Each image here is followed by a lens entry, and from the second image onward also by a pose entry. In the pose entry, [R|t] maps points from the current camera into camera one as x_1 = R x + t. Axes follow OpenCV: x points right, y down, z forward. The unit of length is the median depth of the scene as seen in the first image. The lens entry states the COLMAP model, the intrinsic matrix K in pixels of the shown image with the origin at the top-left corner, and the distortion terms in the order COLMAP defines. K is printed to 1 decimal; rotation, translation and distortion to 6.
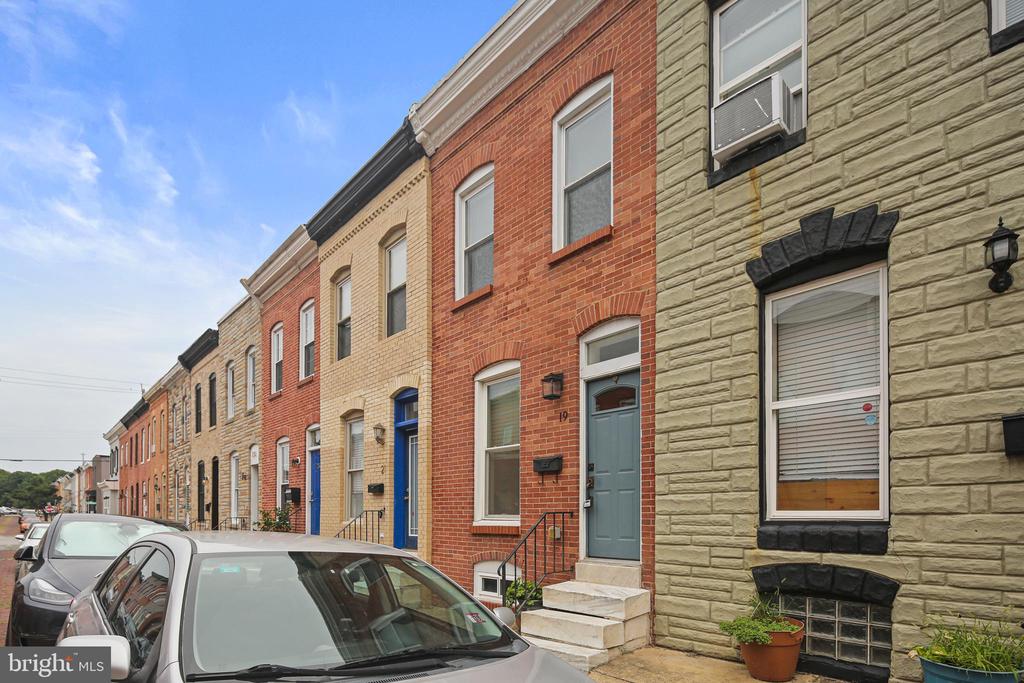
lens RADIAL K [[497.1, 0, 513.0], [0, 497.1, 328.5], [0, 0, 1]] dist [-0.000558, -0.002275]
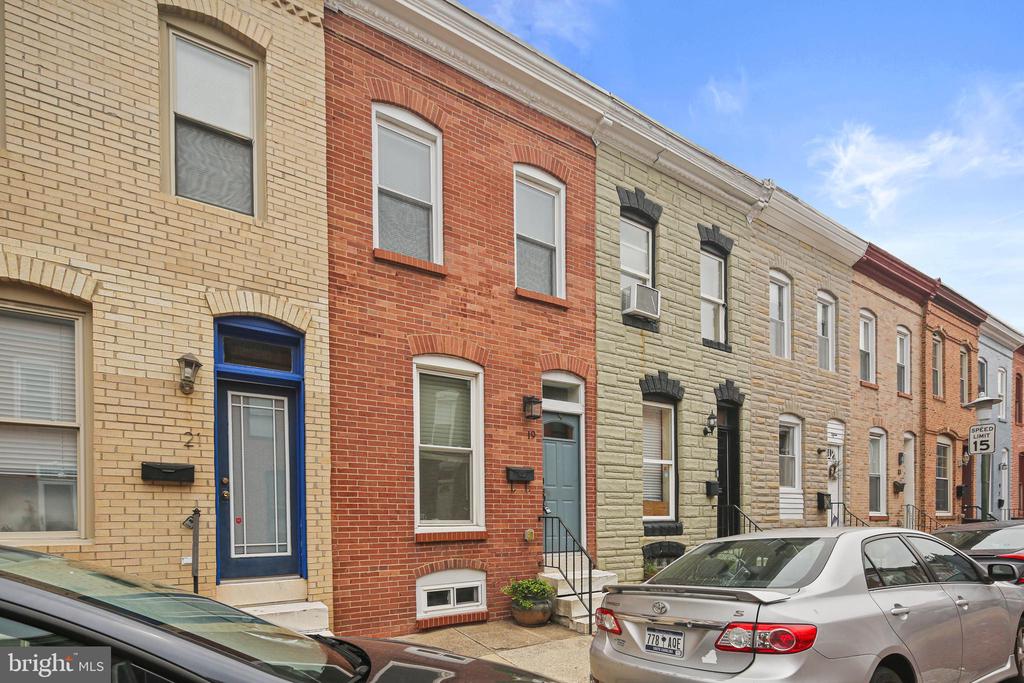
lens RADIAL K [[497.1, 0, 513.0], [0, 497.1, 328.5], [0, 0, 1]] dist [-0.000558, -0.002275]
pose [[0.157774, 0.350609, 0.923136, -1.123200], [-0.339141, 0.897221, -0.282804, 0.310585], [-0.927411, -0.268454, 0.260464, 0.837505]]
